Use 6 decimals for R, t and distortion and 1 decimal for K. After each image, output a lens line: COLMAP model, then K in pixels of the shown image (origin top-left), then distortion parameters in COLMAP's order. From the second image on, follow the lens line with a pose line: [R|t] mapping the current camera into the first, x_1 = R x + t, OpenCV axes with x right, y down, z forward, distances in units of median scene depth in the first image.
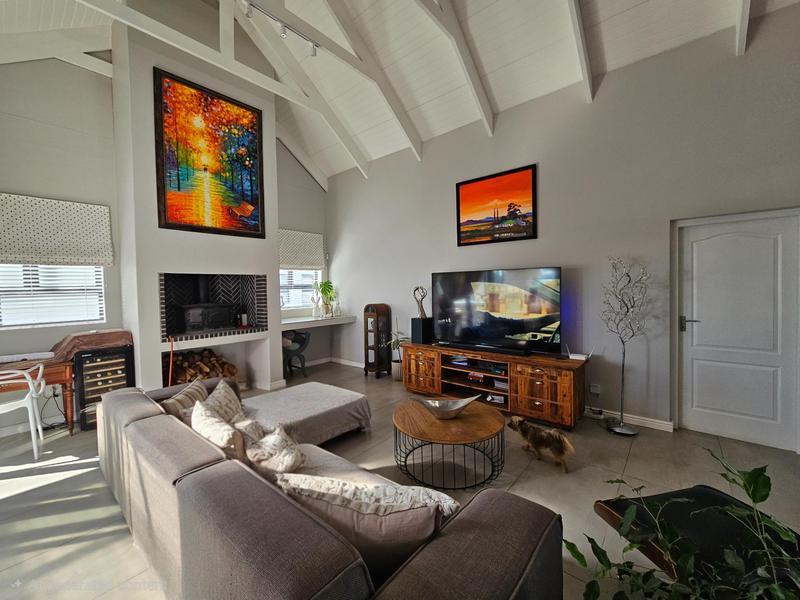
lens RADIAL K [[331.0, 0, 395.4], [0, 331.0, 297.5], [0, 0, 1]] dist [-0.000147, -0.000743]
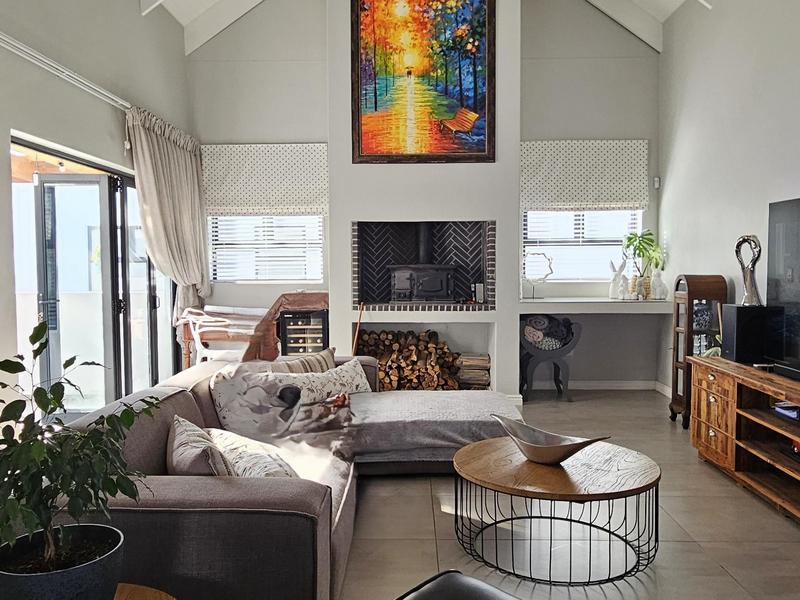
lens RADIAL K [[683.5, 0, 400.0], [0, 683.5, 300.0], [0, 0, 1]] dist [0.006473, -0.001598]
pose [[0.632389, 0.058507, -0.772438, 0.540798], [-0.031516, 0.998261, 0.049810, 0.024184], [0.774009, -0.007155, 0.633134, 0.049903]]
